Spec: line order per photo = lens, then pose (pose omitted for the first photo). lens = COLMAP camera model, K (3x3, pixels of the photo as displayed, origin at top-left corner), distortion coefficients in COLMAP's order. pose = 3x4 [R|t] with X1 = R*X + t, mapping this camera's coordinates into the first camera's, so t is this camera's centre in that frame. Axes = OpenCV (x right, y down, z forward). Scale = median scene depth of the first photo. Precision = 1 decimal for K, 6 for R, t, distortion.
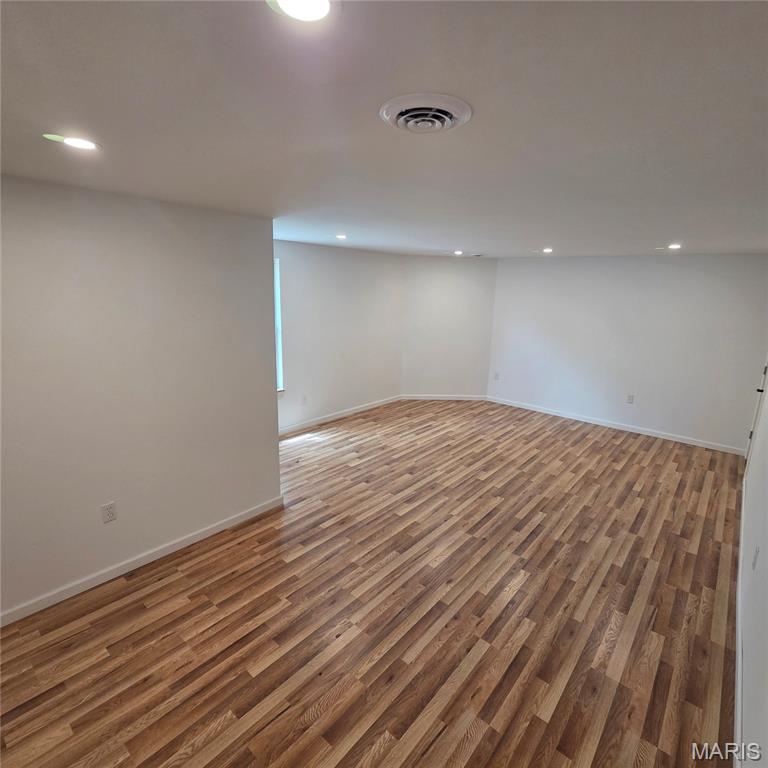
lens RADIAL K [[419.1, 0, 392.6], [0, 419.1, 377.9], [0, 0, 1]] dist [0.002855, -0.000586]
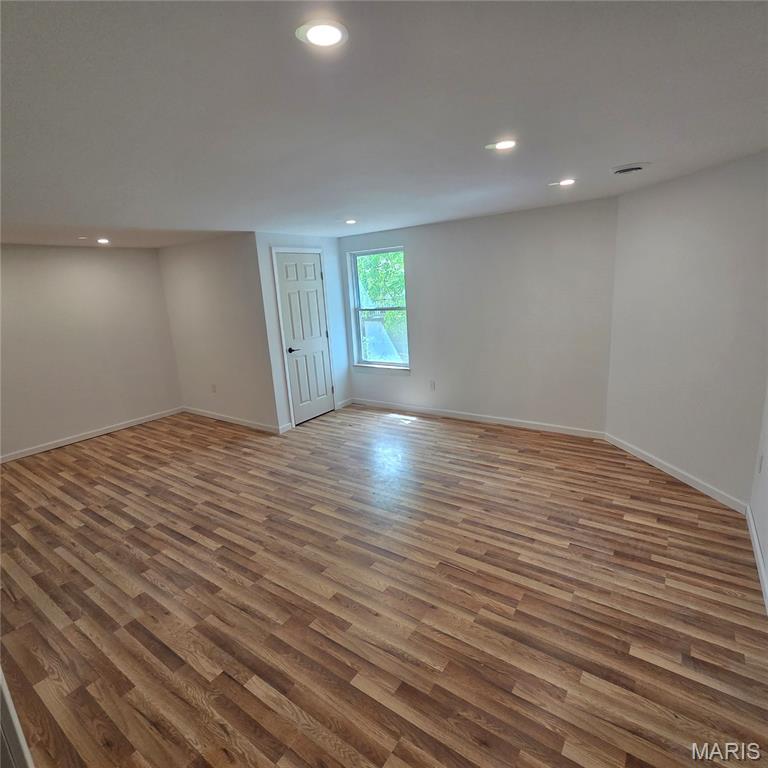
lens RADIAL K [[419.1, 0, 392.6], [0, 419.1, 377.9], [0, 0, 1]] dist [0.002855, -0.000586]
pose [[0.091842, 0.188283, -0.977811, 0.977632], [-0.154545, 0.972758, 0.172794, -0.160191], [0.983708, 0.135246, 0.118438, 1.047734]]
